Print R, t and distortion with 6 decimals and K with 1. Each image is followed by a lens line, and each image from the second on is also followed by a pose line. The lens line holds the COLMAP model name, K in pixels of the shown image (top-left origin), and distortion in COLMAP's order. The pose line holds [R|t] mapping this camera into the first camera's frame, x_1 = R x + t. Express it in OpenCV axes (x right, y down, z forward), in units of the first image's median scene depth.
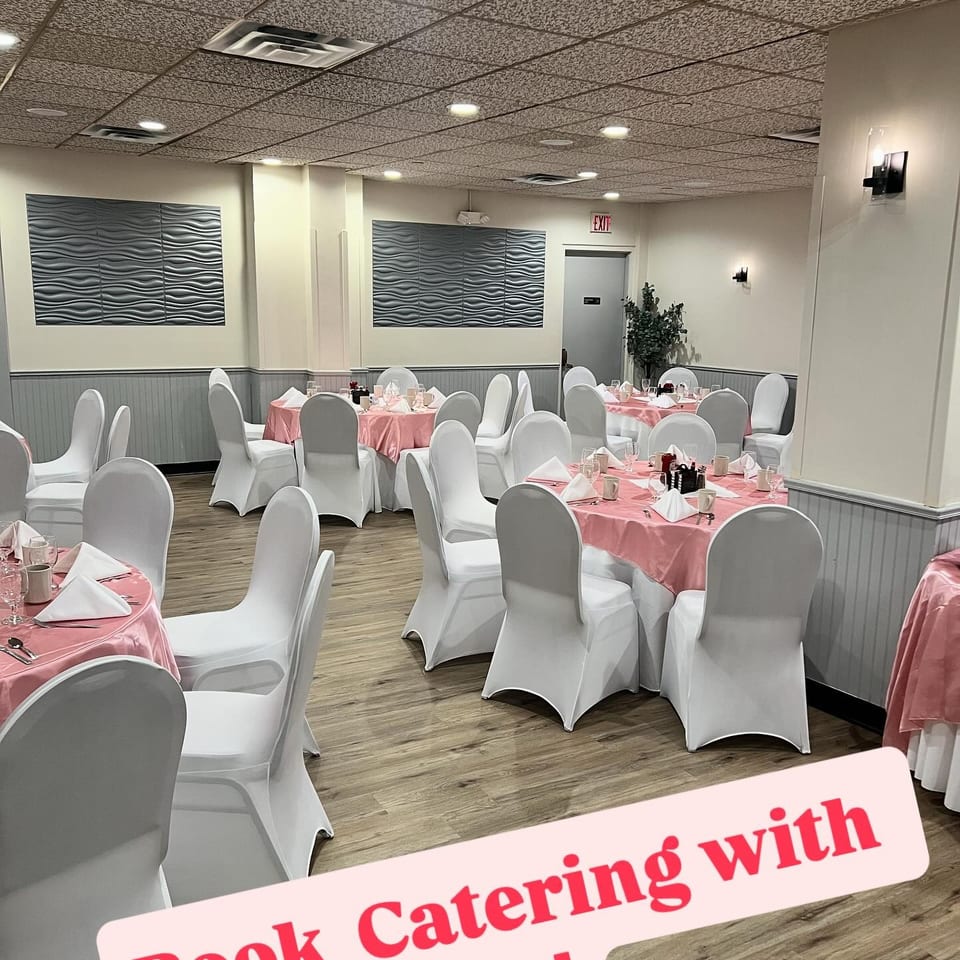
lens RADIAL K [[965.2, 0, 480.0], [0, 965.2, 480.0], [0, 0, 1]] dist [0.020379, -0.021918]
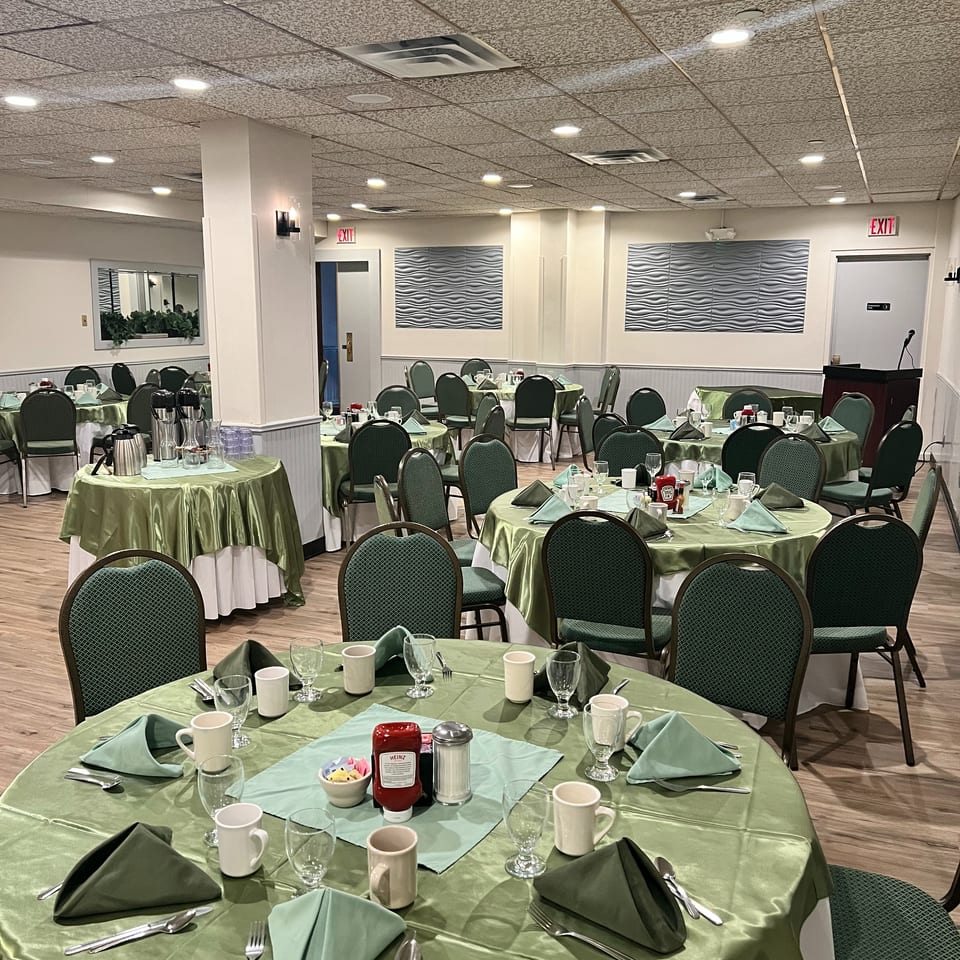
lens RADIAL K [[961.5, 0, 479.8], [0, 961.5, 453.3], [0, 0, 1]] dist [0.140071, -0.421483]
pose [[0.571080, 0.102290, -0.814497, 0.882504], [-0.146261, 0.989009, 0.021656, -0.006425], [0.807760, 0.106761, 0.579764, 0.179795]]
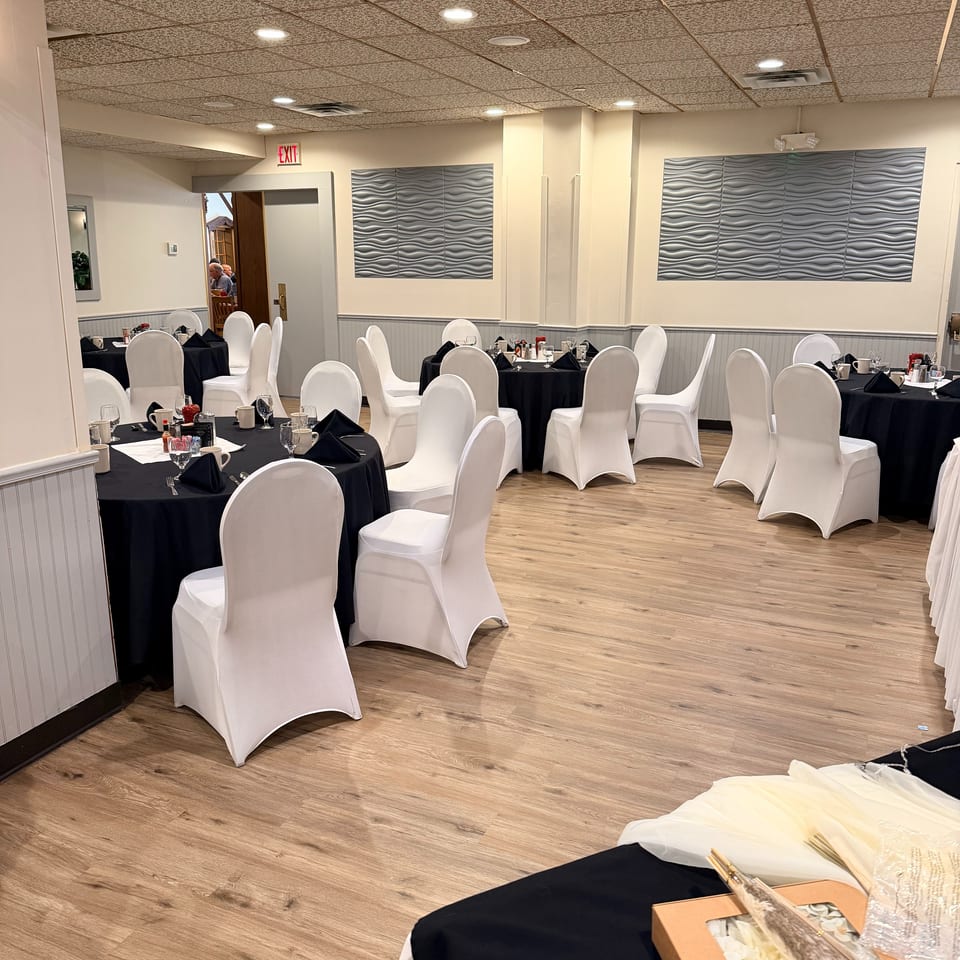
lens RADIAL K [[929.0, 0, 462.0], [0, 929.0, 479.7], [0, 0, 1]] dist [0.129290, -0.274122]
pose [[0.550045, 0.177076, -0.816146, 0.597053], [-0.138678, 0.983061, 0.119828, -0.061207], [0.823541, 0.047271, 0.565284, 0.403886]]
